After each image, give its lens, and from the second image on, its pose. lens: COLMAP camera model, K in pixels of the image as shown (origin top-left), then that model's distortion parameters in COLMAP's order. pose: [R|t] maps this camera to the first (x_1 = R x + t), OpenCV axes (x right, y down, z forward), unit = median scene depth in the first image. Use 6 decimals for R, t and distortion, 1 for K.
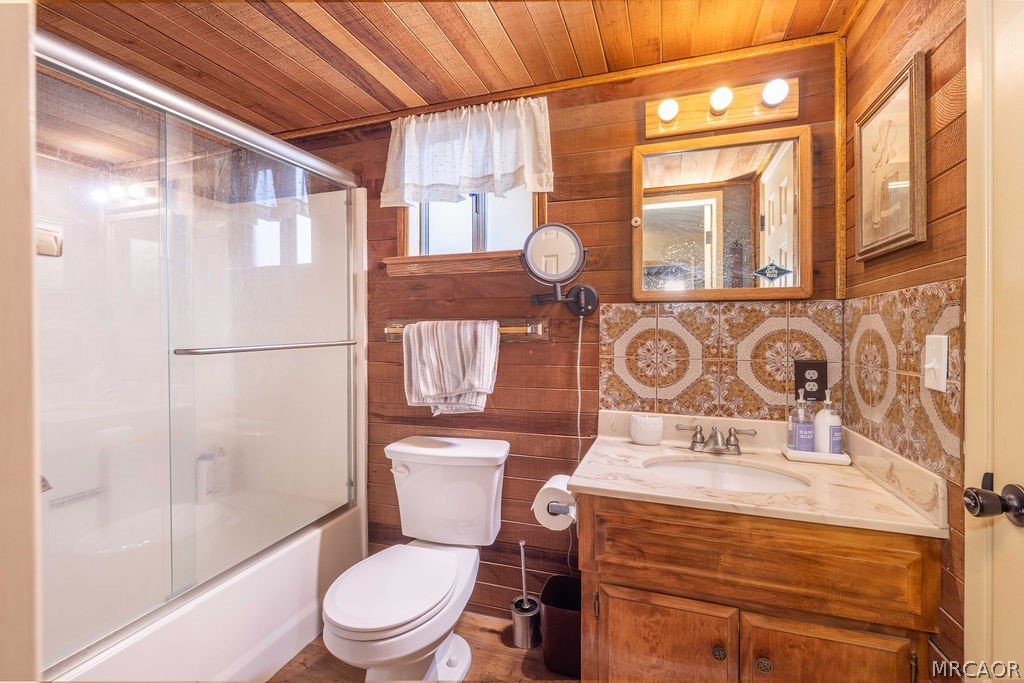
lens RADIAL K [[437.6, 0, 508.2], [0, 437.6, 332.1], [0, 0, 1]] dist [-0.000626, 0.000148]
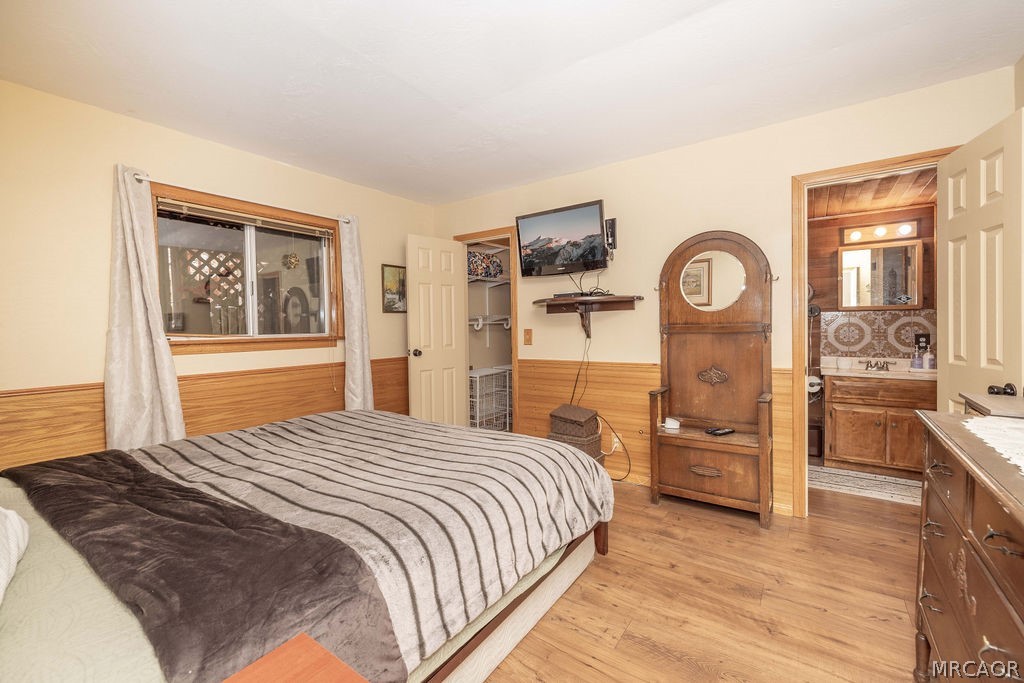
lens RADIAL K [[437.6, 0, 519.5], [0, 437.6, 339.7], [0, 0, 1]] dist [-0.000626, 0.000148]
pose [[0.970226, -0.005816, -0.242130, -0.822289], [0.009358, 0.999865, 0.013482, 0.038561], [0.242019, -0.015346, 0.970150, -1.744272]]
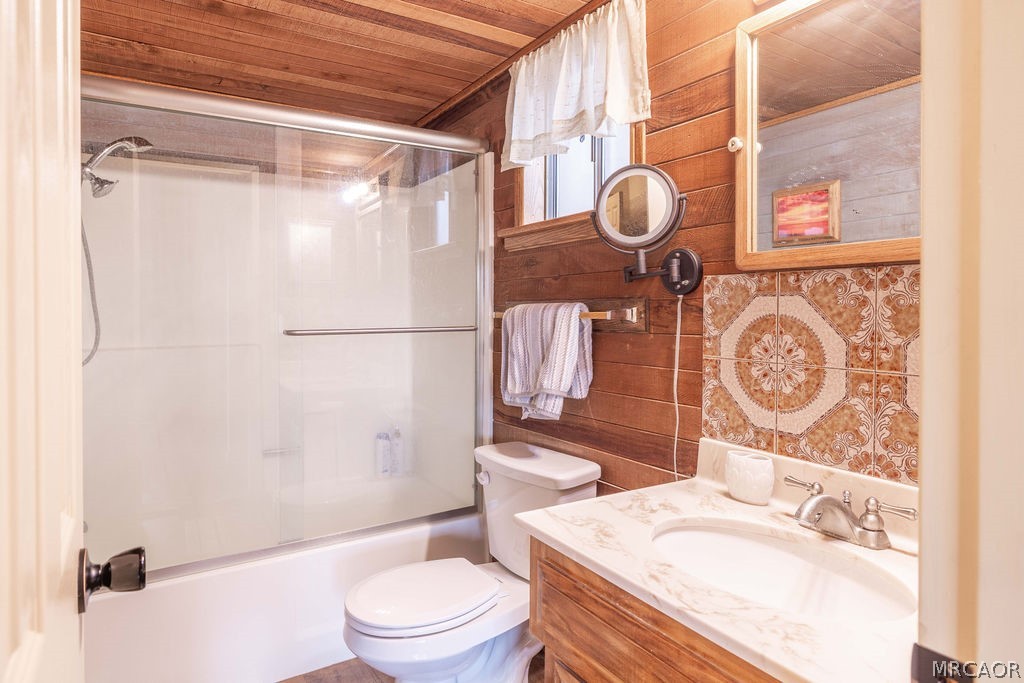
lens RADIAL K [[593.4, 0, 506.9], [0, 593.4, 317.7], [0, 0, 1]] dist [0.008621, -0.000541]
pose [[0.772569, 0.005901, -0.634903, 0.559346], [-0.001740, 0.999973, 0.007177, -0.008659], [0.634929, -0.004440, 0.772558, 0.124983]]
